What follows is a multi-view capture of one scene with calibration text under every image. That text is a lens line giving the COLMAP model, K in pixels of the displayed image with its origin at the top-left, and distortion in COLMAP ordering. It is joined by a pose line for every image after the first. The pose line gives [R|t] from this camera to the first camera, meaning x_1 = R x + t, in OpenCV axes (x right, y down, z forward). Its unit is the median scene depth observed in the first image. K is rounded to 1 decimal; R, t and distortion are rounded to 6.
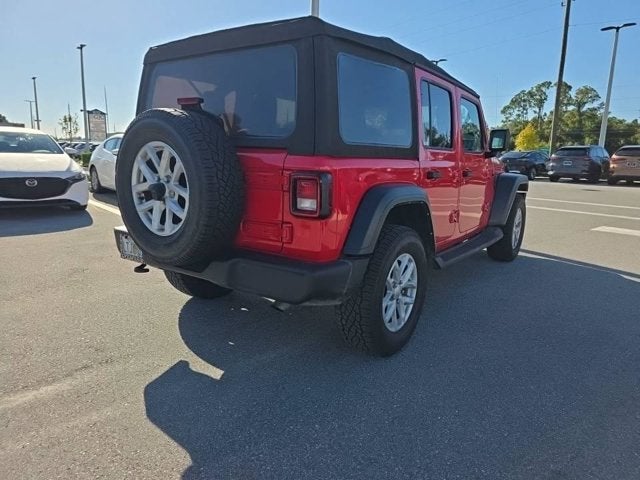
lens RADIAL K [[435.5, 0, 340.1], [0, 435.5, 243.0], [0, 0, 1]] dist [0.061531, -0.060501]
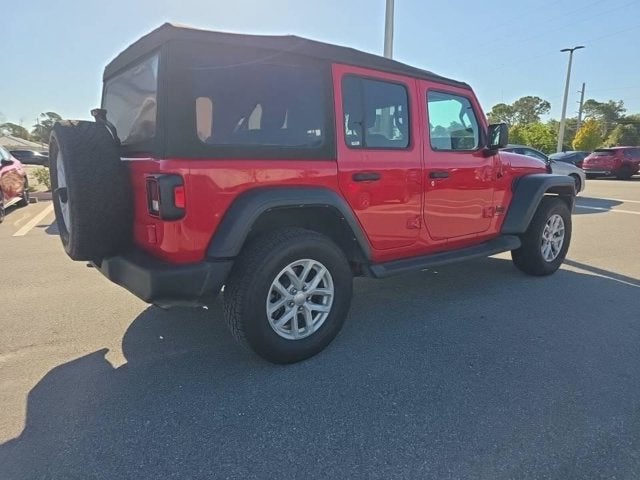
lens RADIAL K [[435.5, 0, 340.1], [0, 435.5, 243.0], [0, 0, 1]] dist [0.061531, -0.060501]
pose [[0.954400, 0.027774, -0.297236, 0.486266], [-0.031549, 0.999471, -0.007910, -0.005111], [0.296859, 0.016926, 0.954771, 0.106679]]
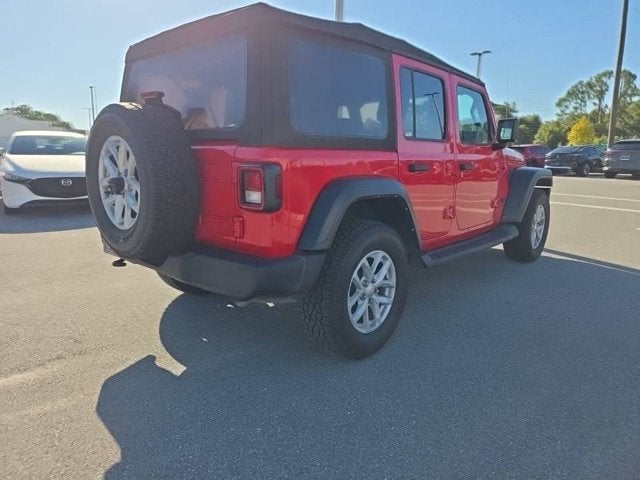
lens RADIAL K [[439.1, 0, 330.4], [0, 439.1, 235.4], [0, 0, 1]] dist [0.059986, -0.058647]
pose [[0.992202, 0.006342, -0.124480, 0.160562], [-0.008479, 0.999826, -0.016640, 0.008251], [0.124353, 0.017566, 0.992083, 0.043763]]
